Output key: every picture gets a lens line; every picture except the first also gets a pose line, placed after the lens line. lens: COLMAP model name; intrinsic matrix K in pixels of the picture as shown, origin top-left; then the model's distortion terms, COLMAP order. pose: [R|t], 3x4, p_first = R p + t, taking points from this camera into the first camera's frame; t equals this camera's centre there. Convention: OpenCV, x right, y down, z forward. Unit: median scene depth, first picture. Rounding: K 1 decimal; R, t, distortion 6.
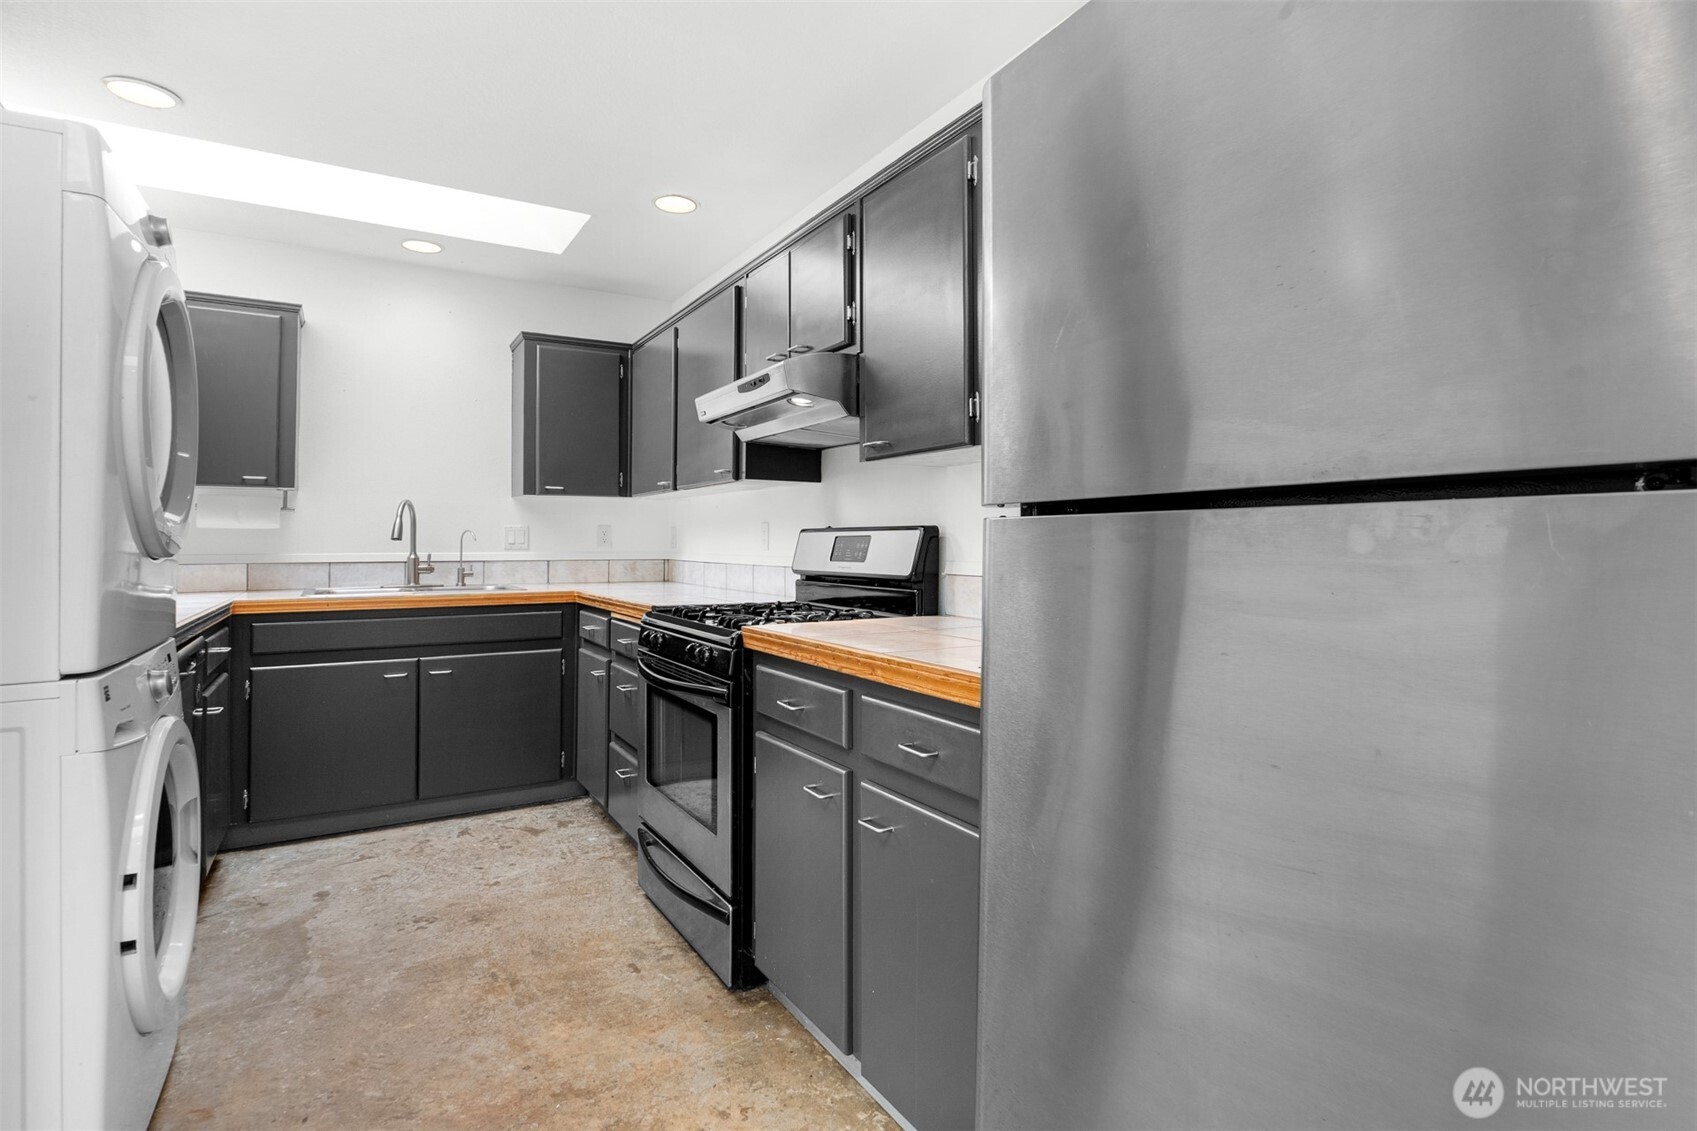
lens RADIAL K [[872.3, 0, 851.3], [0, 872.3, 521.2], [0, 0, 1]] dist [-0.002719, -0.000501]
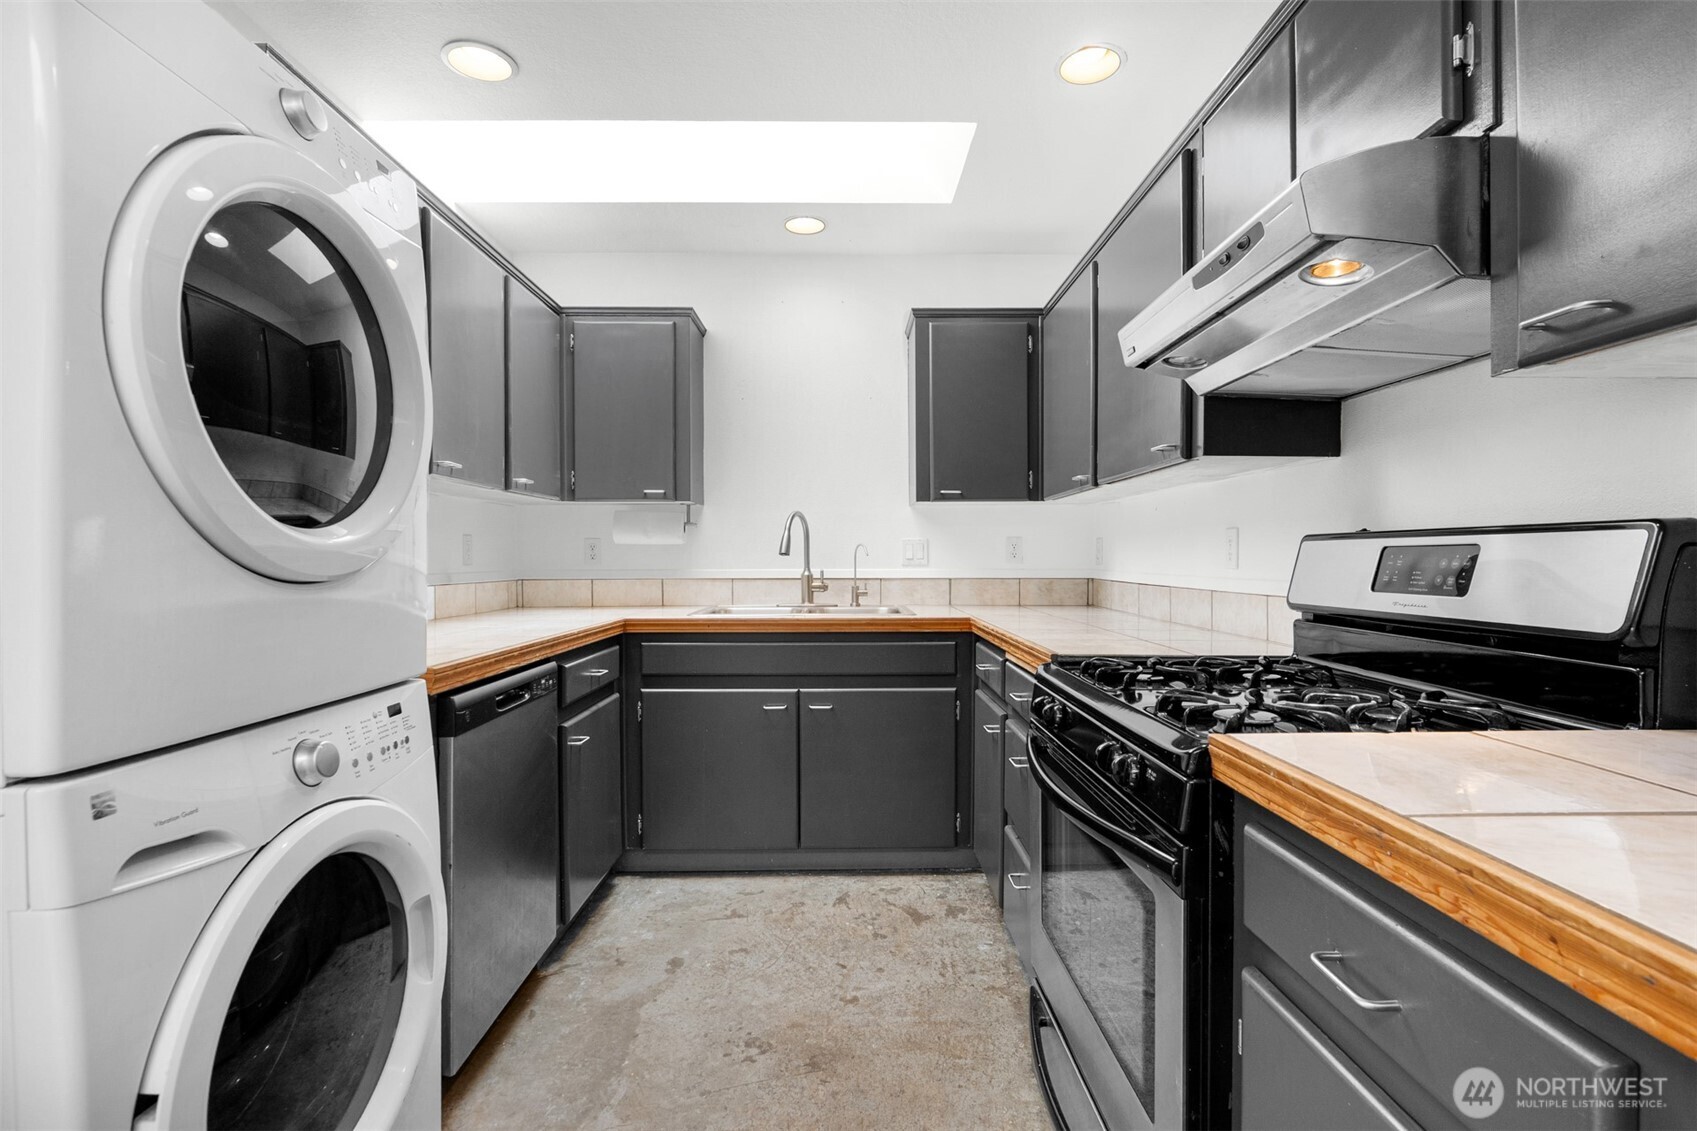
lens RADIAL K [[805.0, 0, 849.6], [0, 805.0, 560.4], [0, 0, 1]] dist [-0.013152, -0.000199]
pose [[0.868330, 0.000840, -0.495986, -0.052845], [0.013395, 0.999594, 0.025143, 0.007871], [0.495806, -0.028476, 0.867967, 0.352126]]
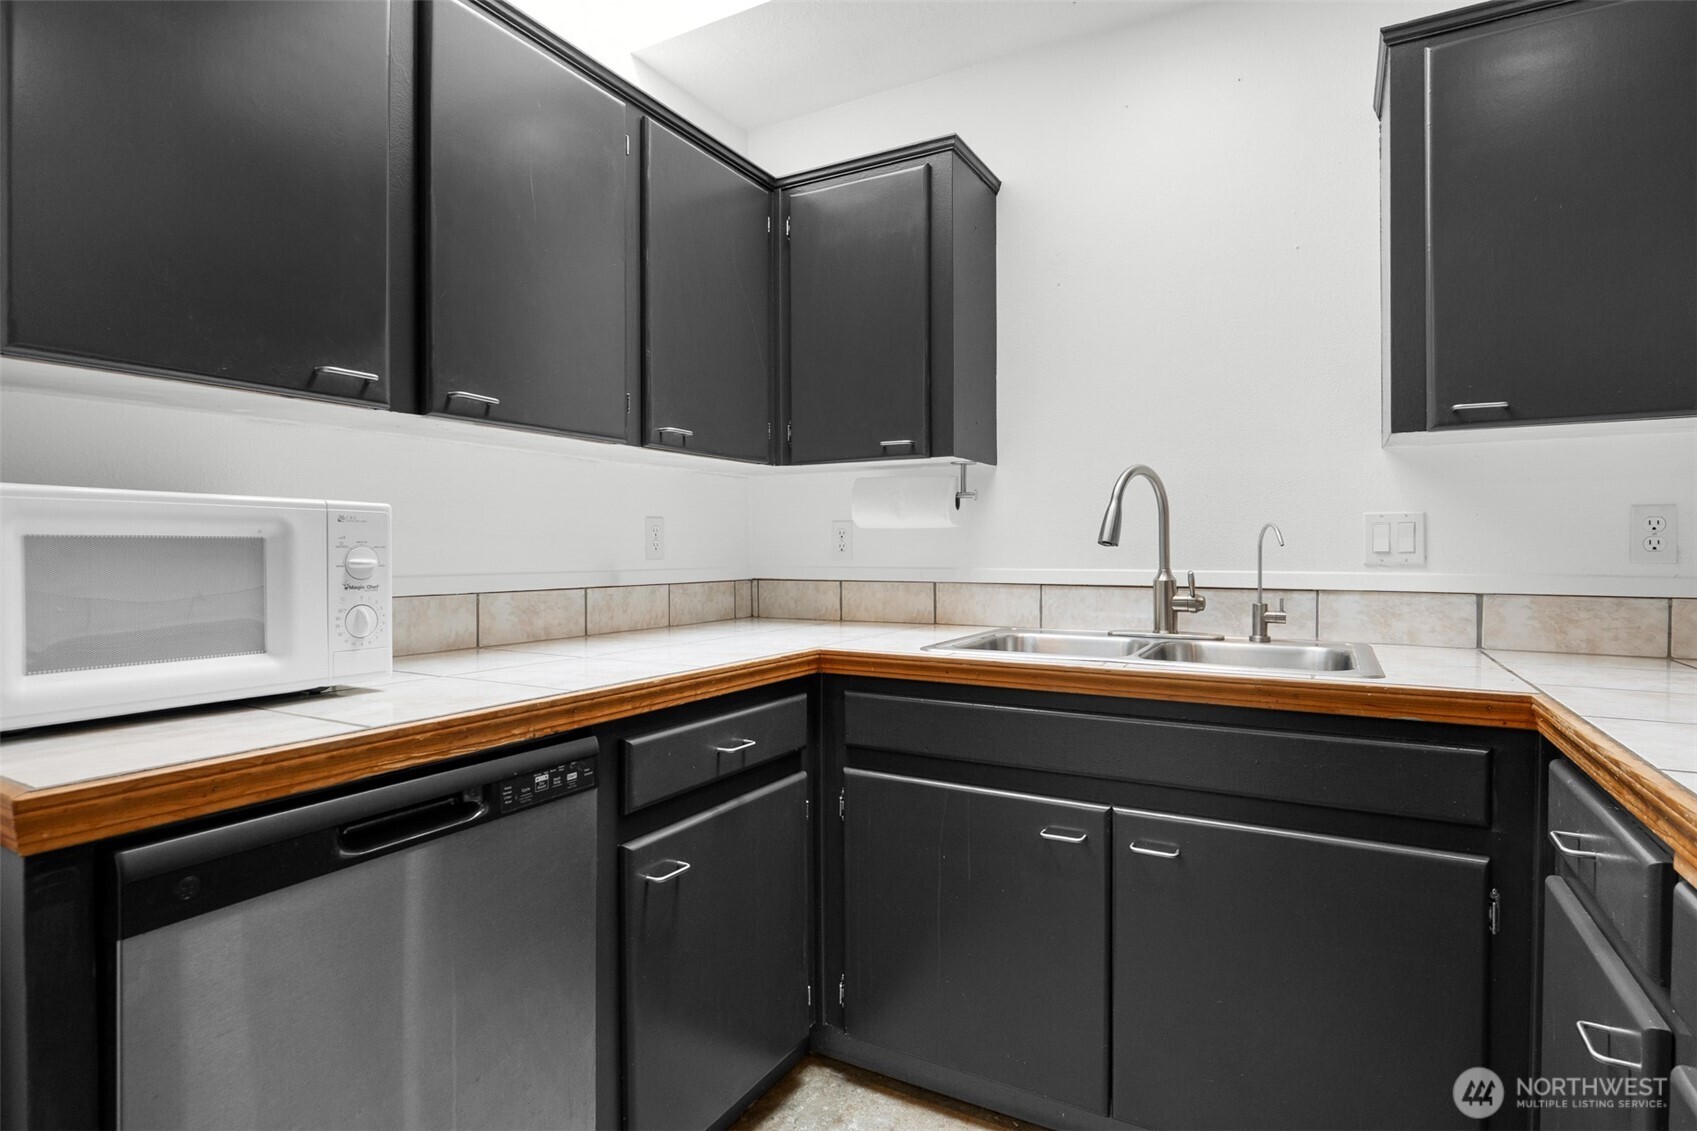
lens RADIAL K [[871.3, 0, 842.3], [0, 871.3, 554.3], [0, 0, 1]] dist [-0.013610, -0.000246]
pose [[0.506363, 0.005554, -0.862302, -0.196225], [0.021322, 0.999593, 0.018959, 0.016247], [0.862057, -0.027986, 0.506039, 0.714016]]
